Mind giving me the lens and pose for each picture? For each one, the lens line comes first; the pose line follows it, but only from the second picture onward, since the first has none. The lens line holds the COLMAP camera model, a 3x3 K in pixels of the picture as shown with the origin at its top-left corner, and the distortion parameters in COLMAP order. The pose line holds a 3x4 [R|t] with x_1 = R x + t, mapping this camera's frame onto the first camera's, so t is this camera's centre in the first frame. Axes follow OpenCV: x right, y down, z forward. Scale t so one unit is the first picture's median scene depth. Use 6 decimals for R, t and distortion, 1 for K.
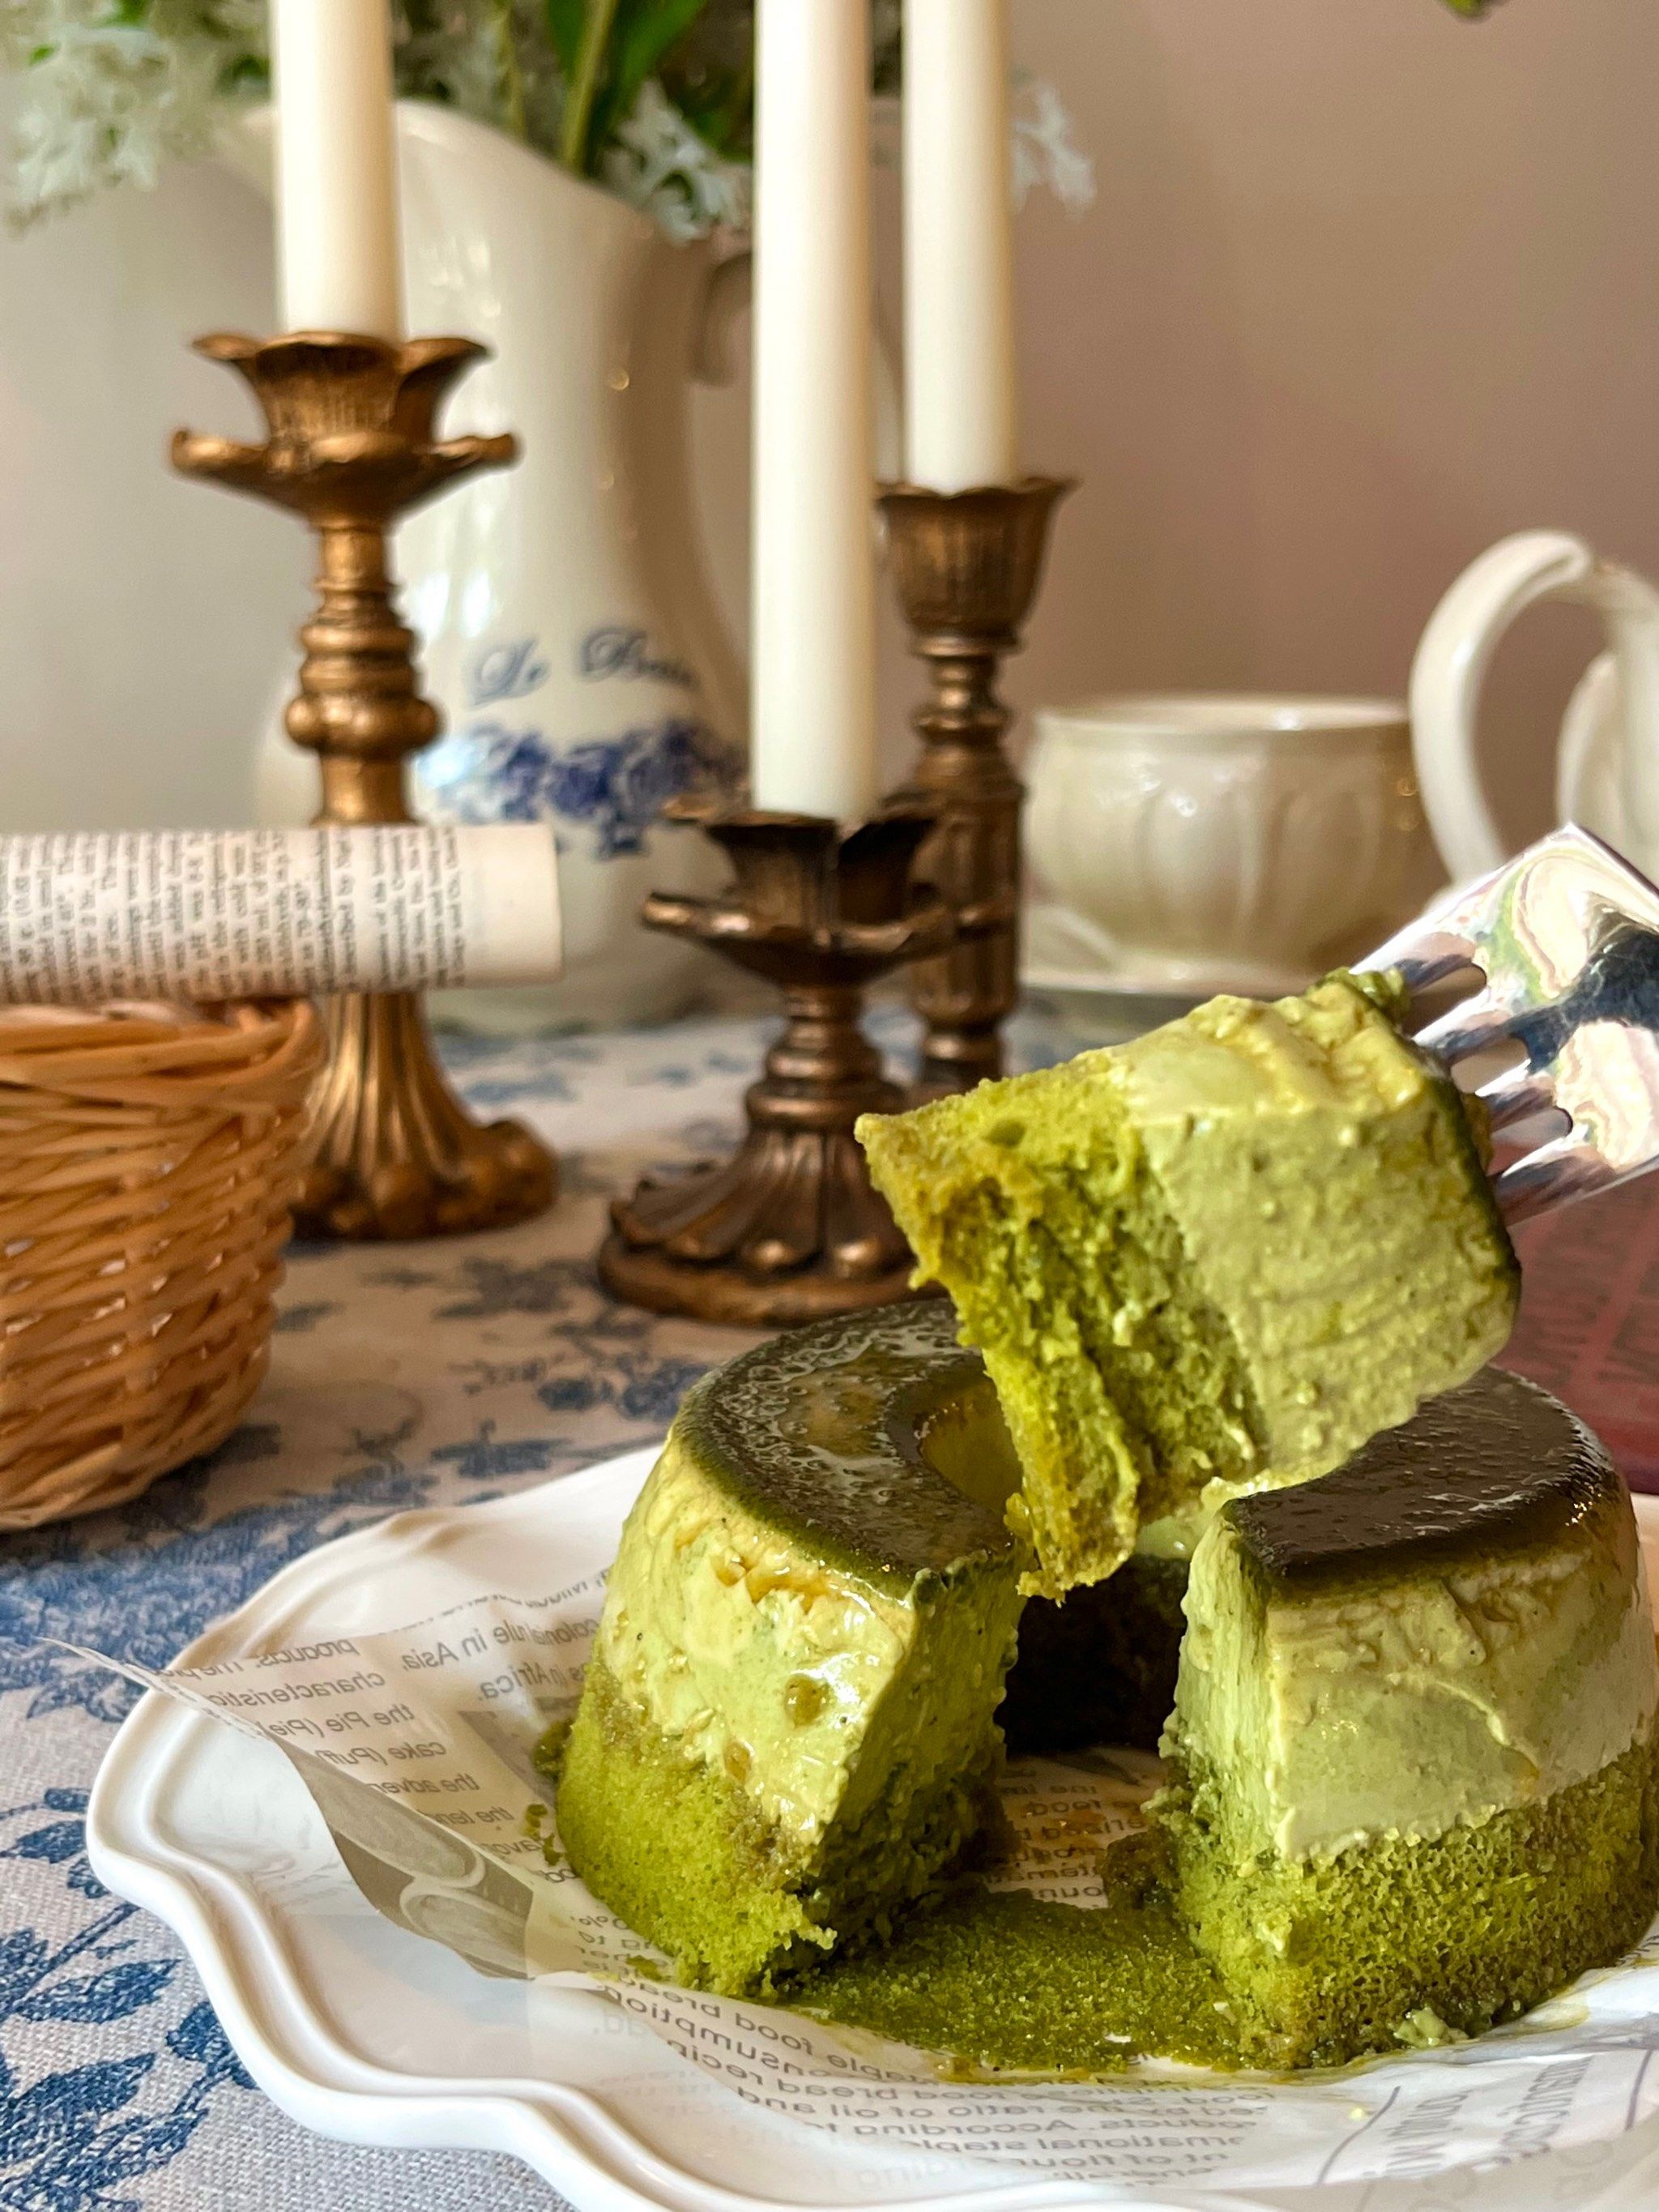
lens RADIAL K [[2943.5, 0, 813.9], [0, 2943.5, 1100.4], [0, 0, 1]] dist [-0.060153, 0.000000]
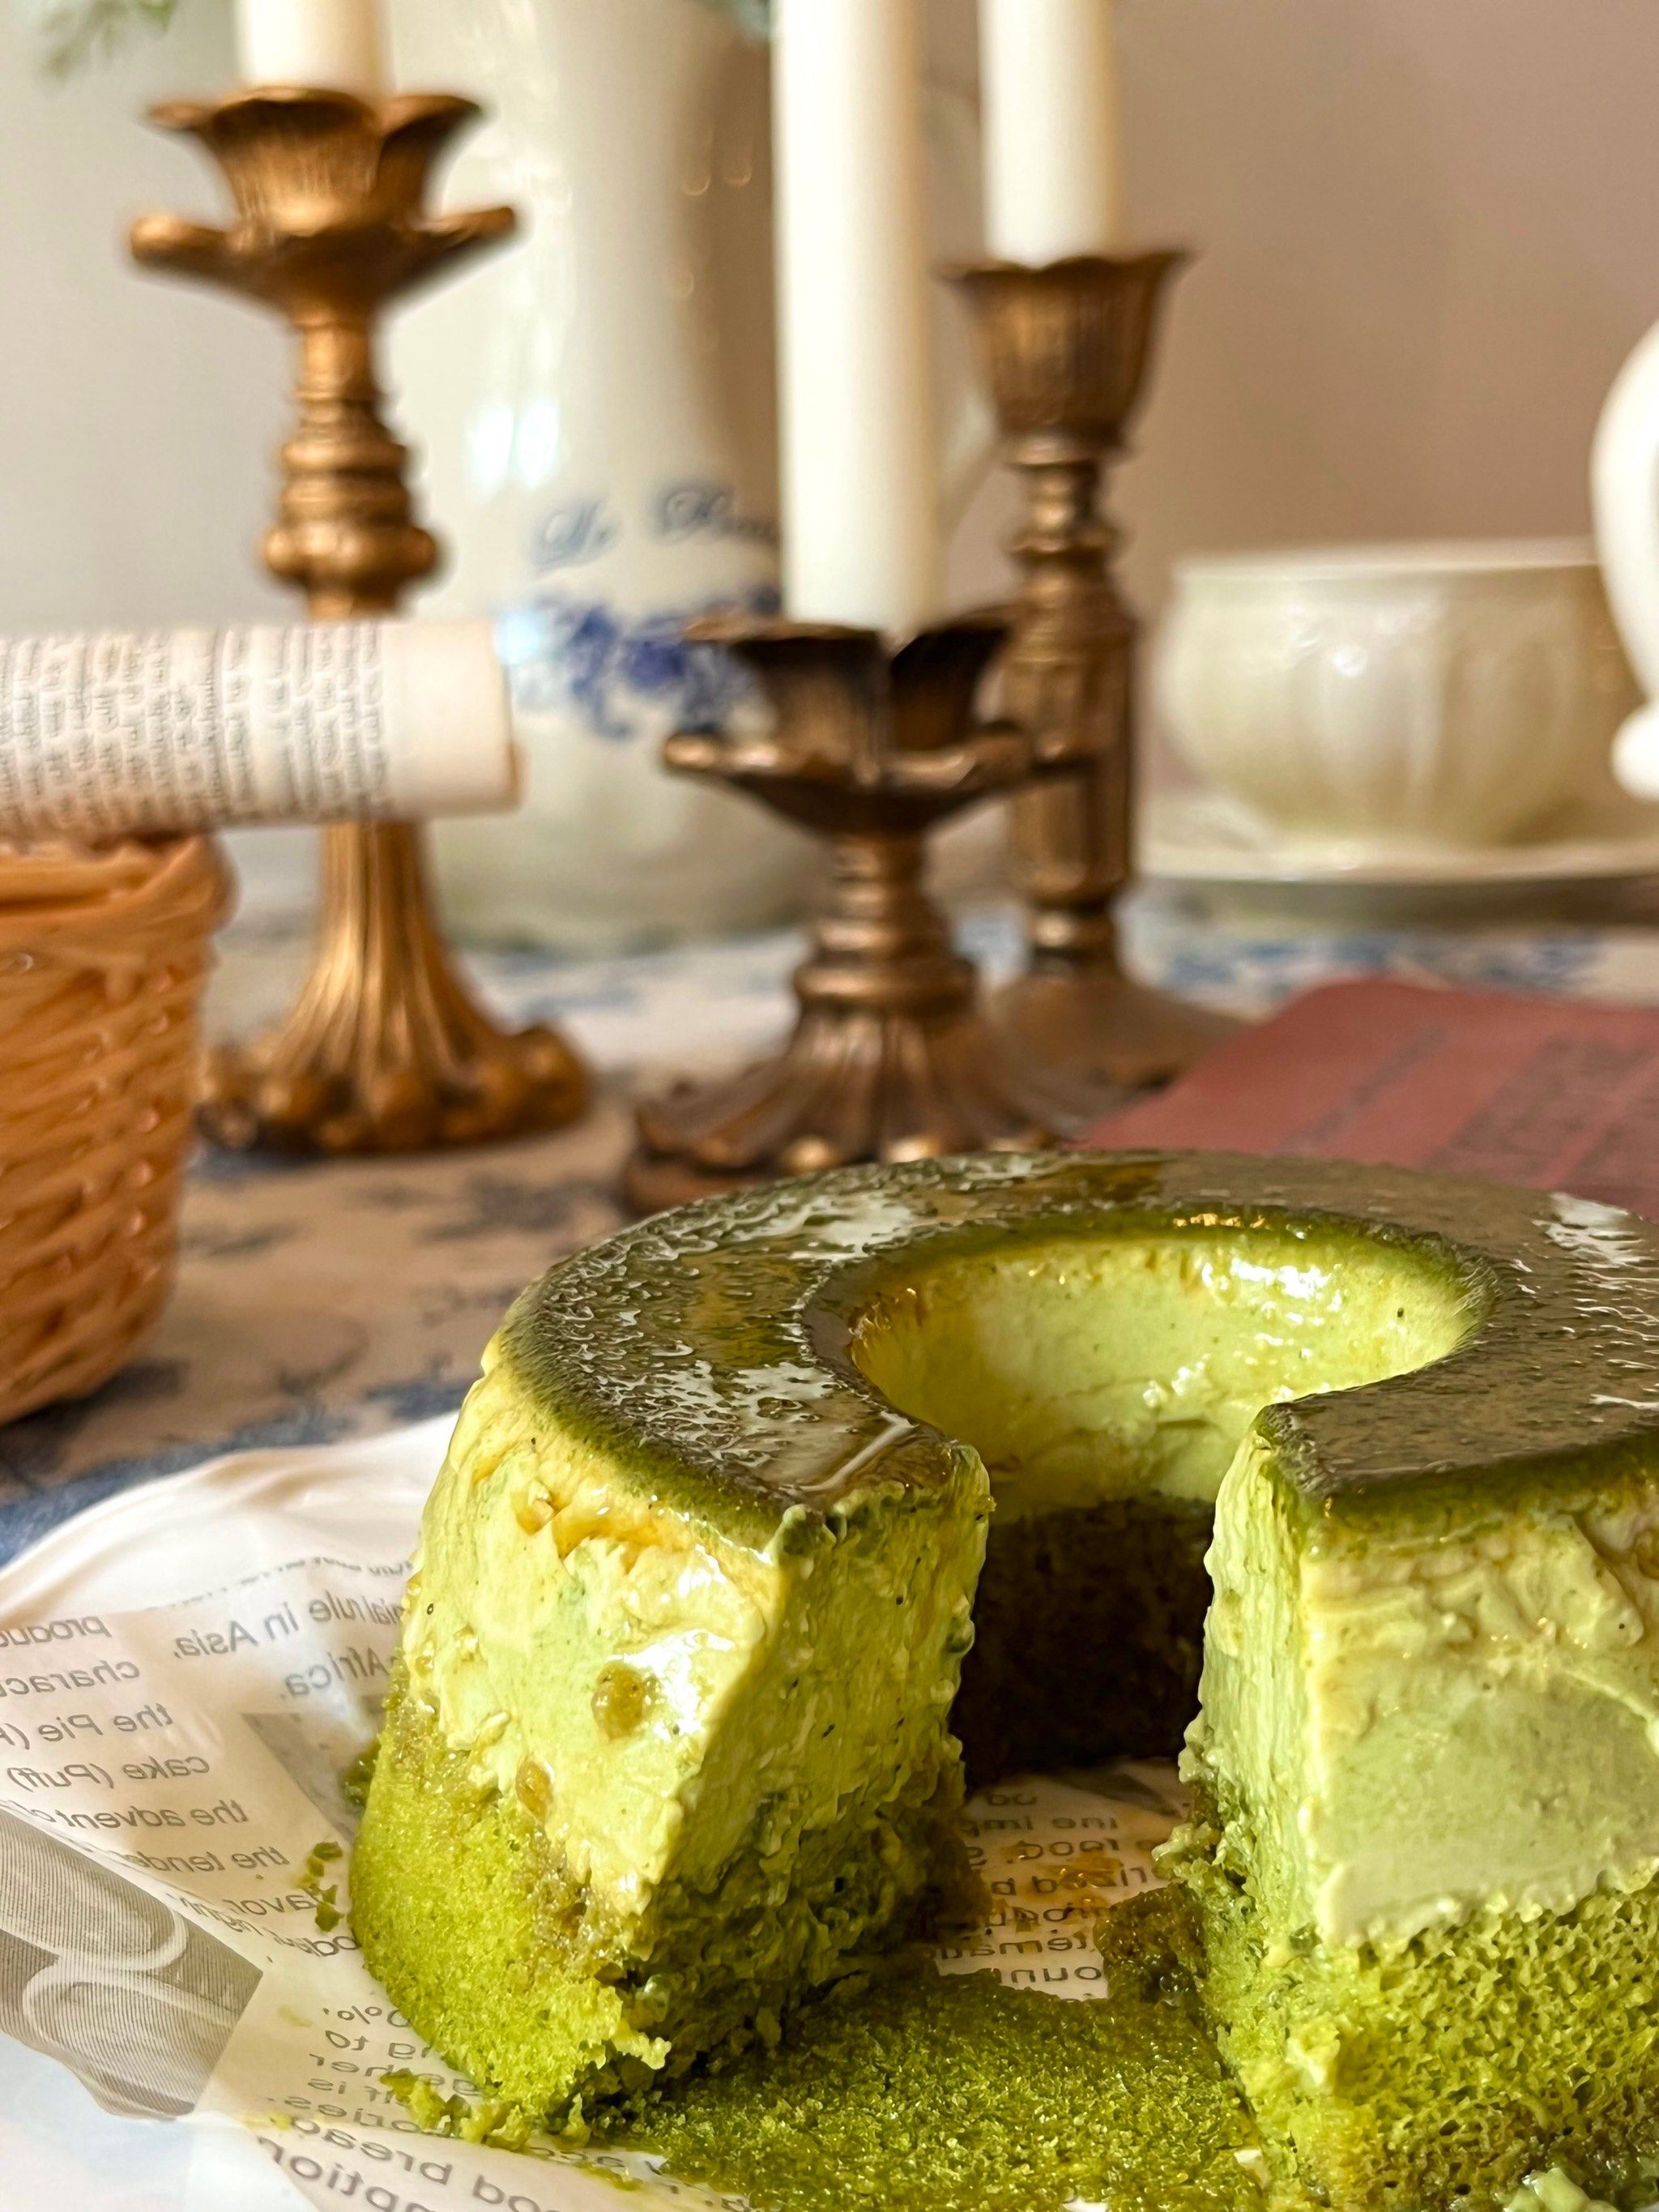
lens RADIAL K [[2943.5, 0, 844.7], [0, 2943.5, 1113.5], [0, 0, 1]] dist [-0.060153, 0.000000]
pose [[0.997333, -0.015516, -0.071311, 0.087762], [0.015917, 0.999861, 0.005047, 0.059269], [0.071223, -0.006169, 0.997441, 0.293521]]
